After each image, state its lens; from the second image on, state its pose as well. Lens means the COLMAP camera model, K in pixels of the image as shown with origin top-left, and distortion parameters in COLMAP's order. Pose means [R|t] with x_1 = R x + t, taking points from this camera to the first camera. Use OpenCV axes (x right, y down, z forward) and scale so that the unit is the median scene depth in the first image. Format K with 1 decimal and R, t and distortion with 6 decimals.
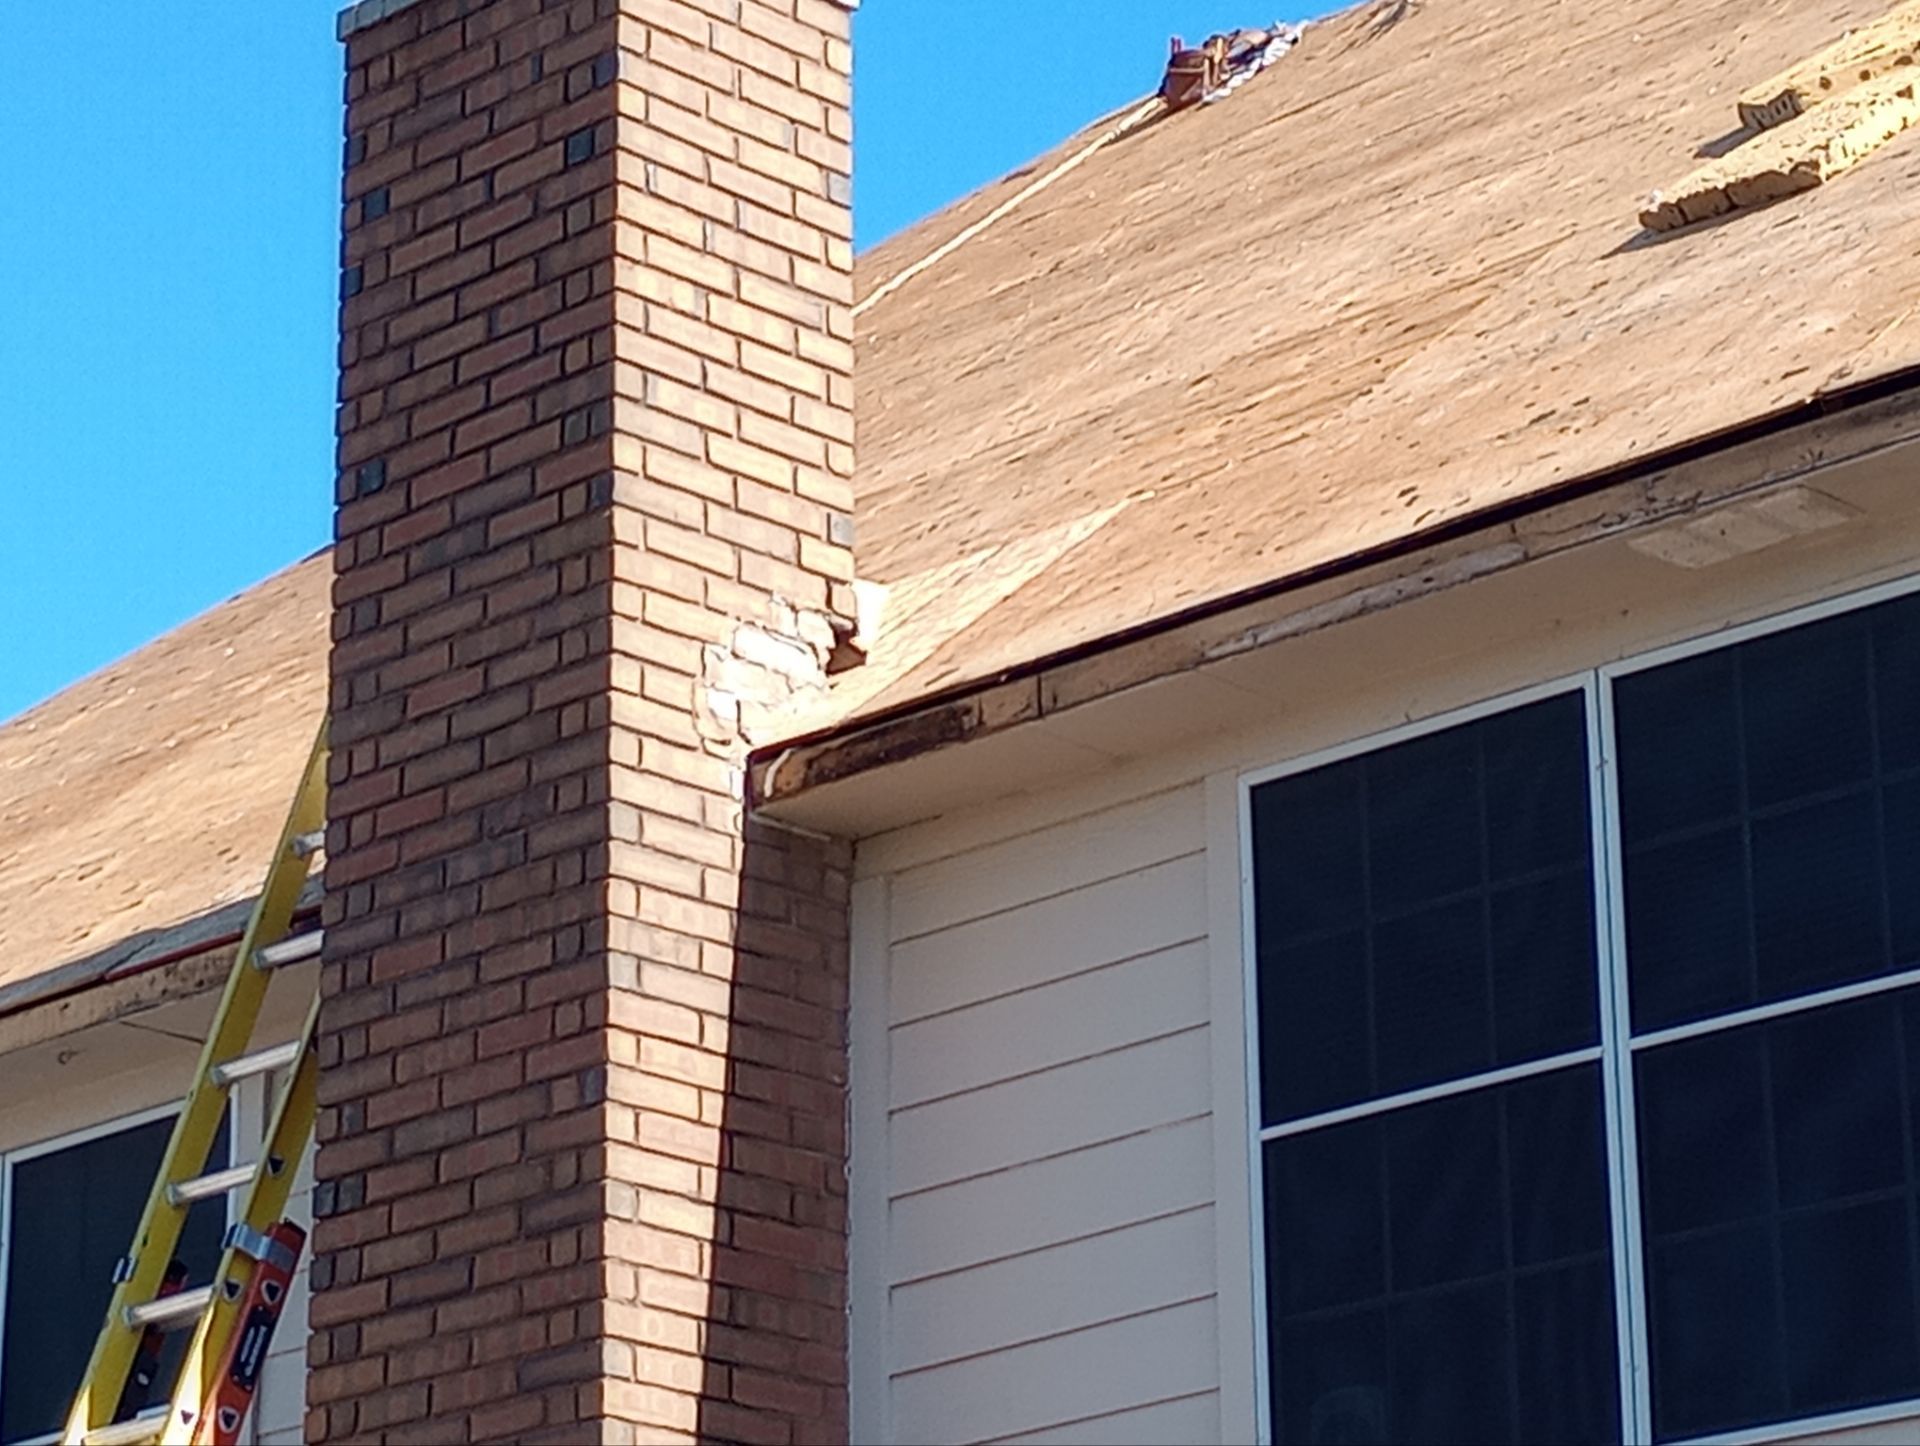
lens RADIAL K [[5670.8, 0, 1035.6], [0, 5670.8, 677.5], [0, 0, 1]] dist [0.156469, 0.000000]
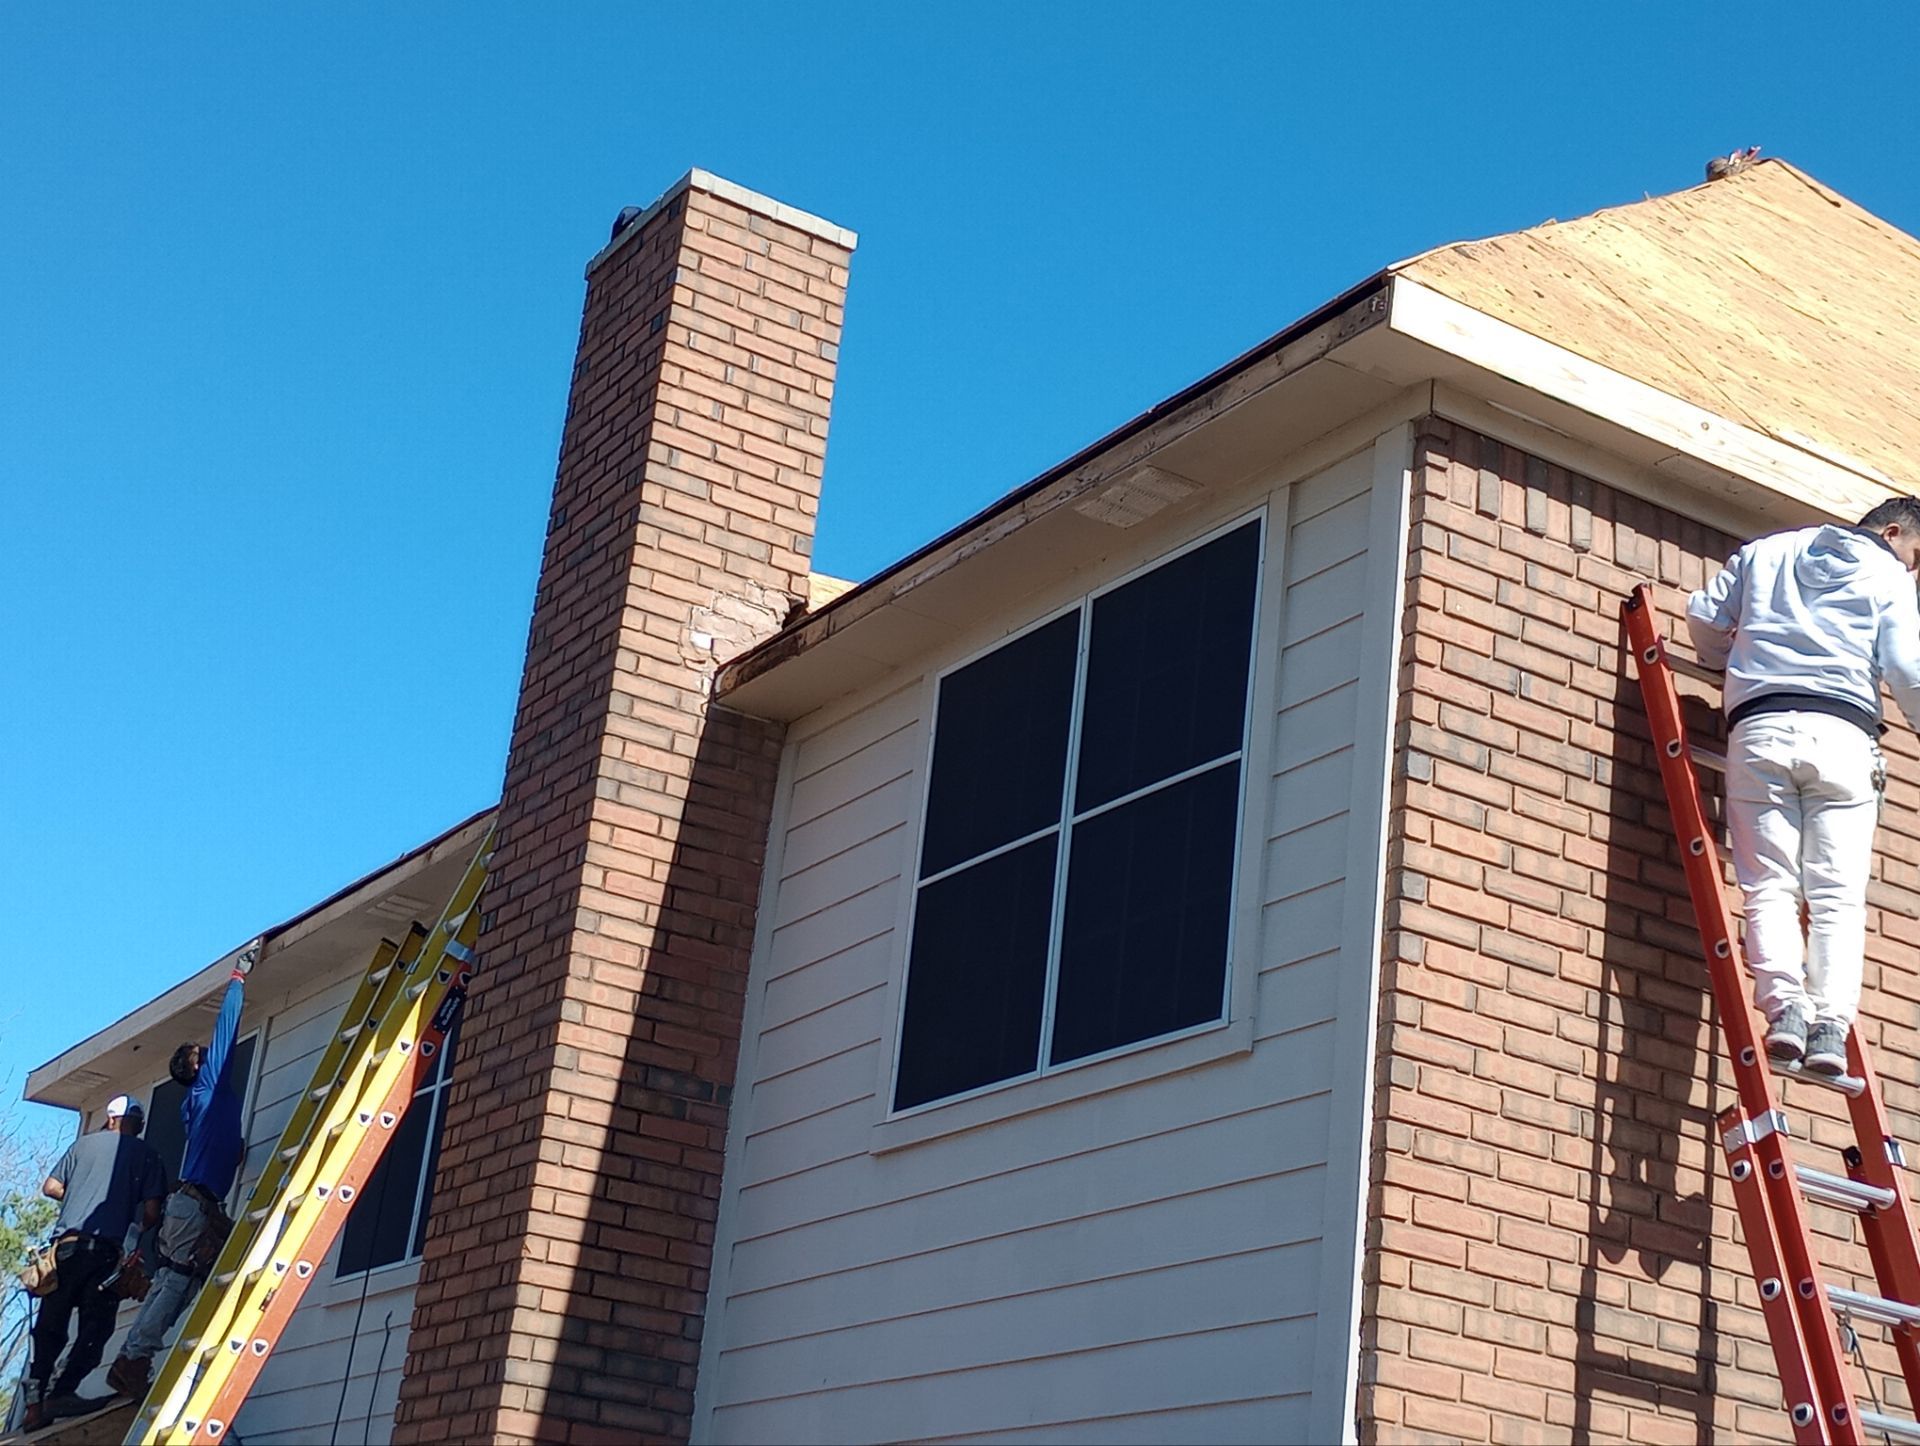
lens RADIAL K [[2967.1, 0, 1074.1], [0, 2967.1, 714.5], [0, 0, 1]] dist [0.094288, 0.000000]
pose [[0.967700, 0.010139, -0.251899, 0.287492], [-0.019697, 0.999177, -0.035451, 0.058315], [0.251332, 0.039267, 0.967104, 0.170307]]
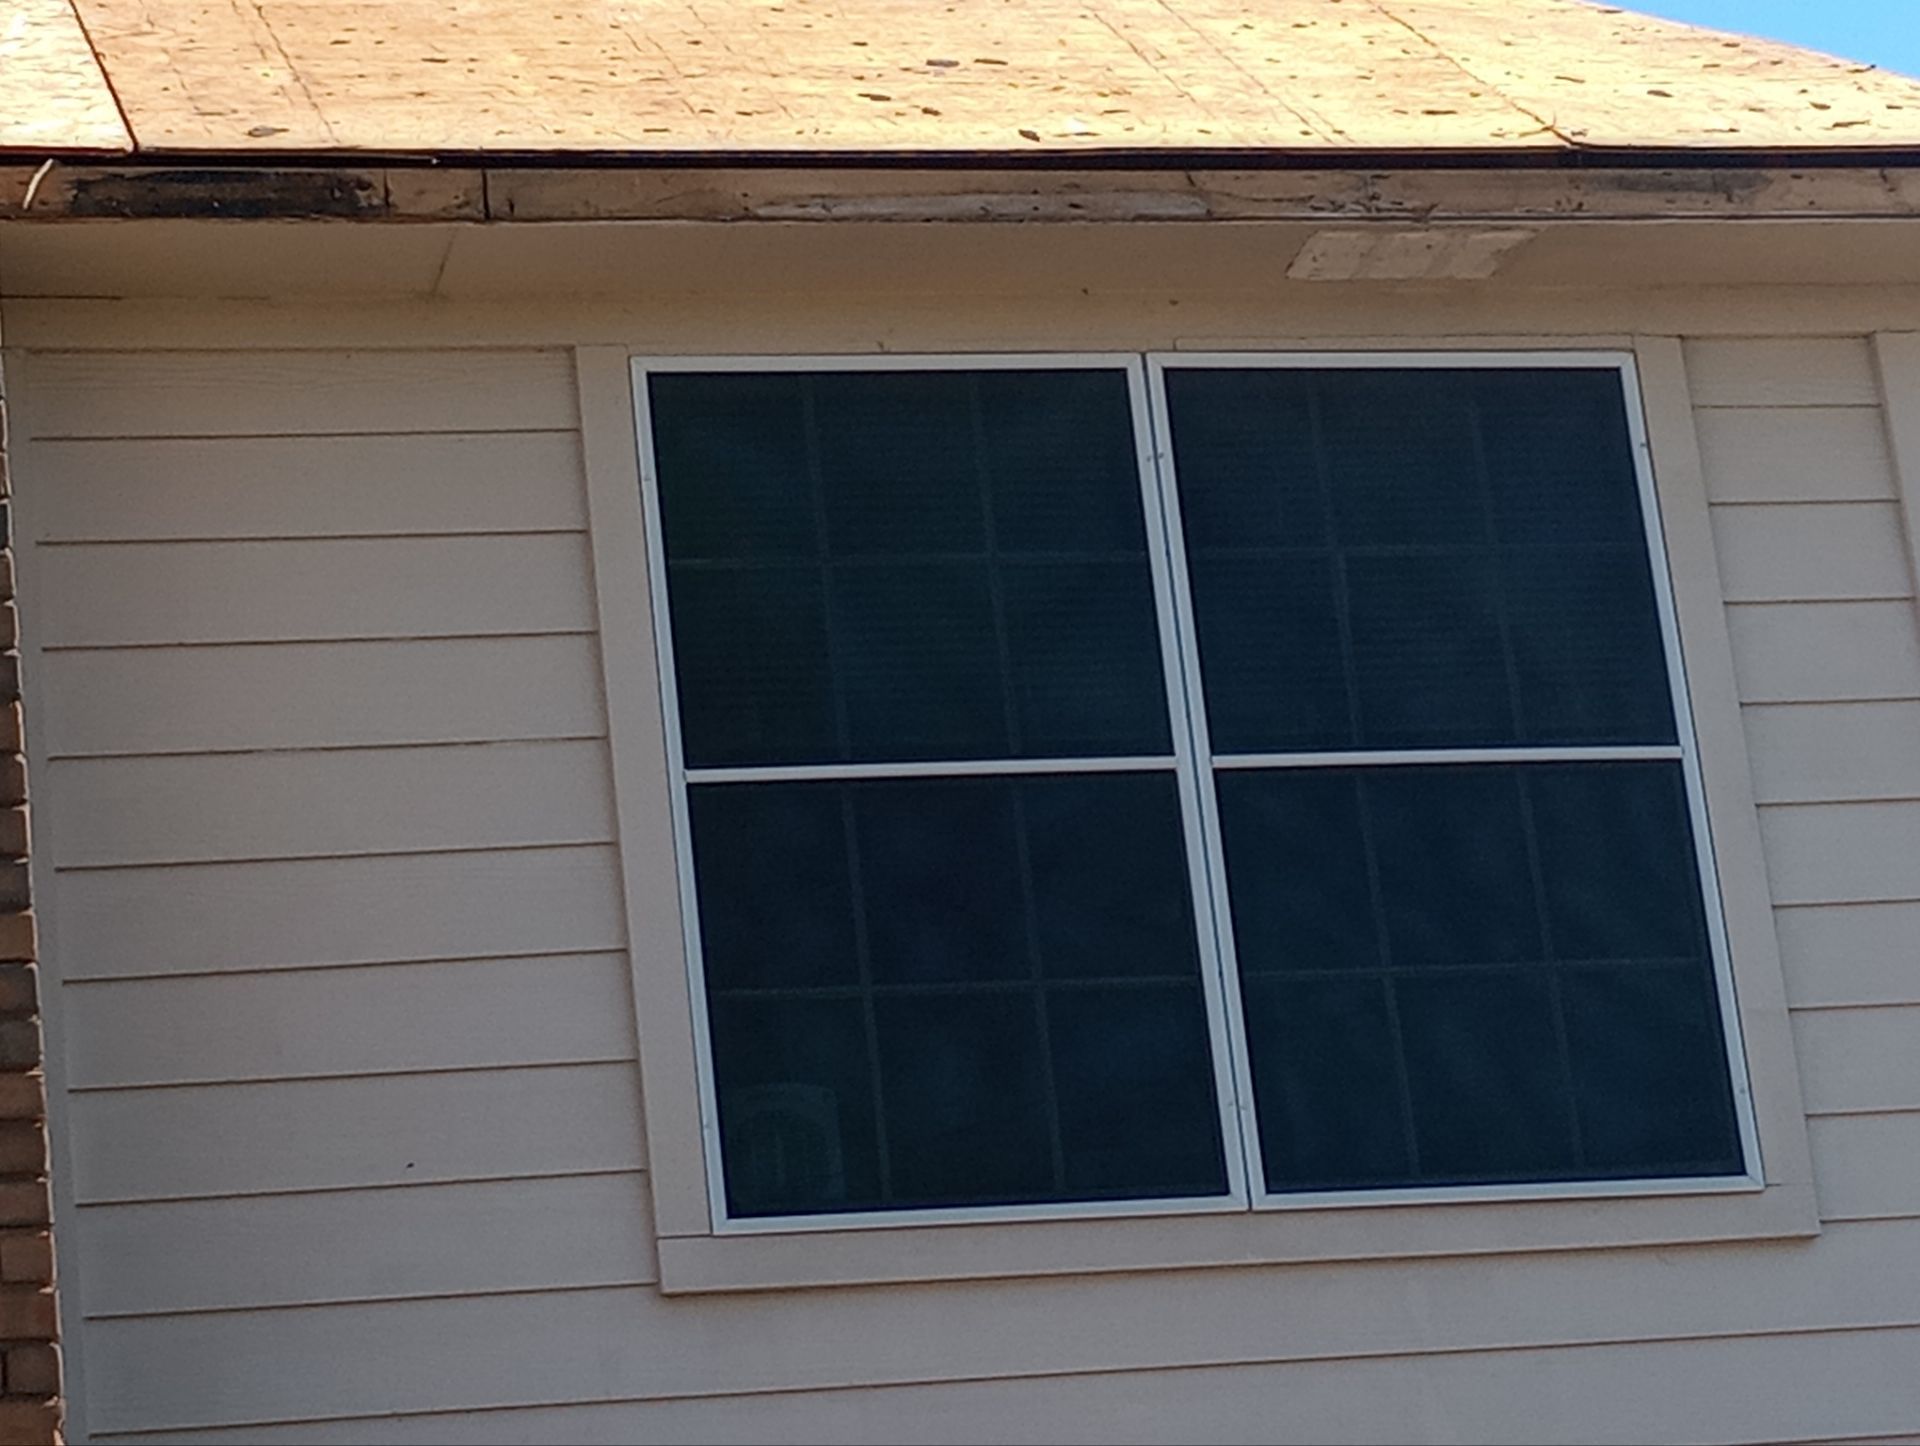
lens RADIAL K [[5670.8, 0, 962.8], [0, 5670.8, 707.1], [0, 0, 1]] dist [0.156469, 0.000000]
pose [[0.538542, 0.222394, 0.812720, -0.599857], [-0.182222, 0.972454, -0.145356, 0.178036], [-0.822659, -0.069815, 0.564232, 0.472370]]
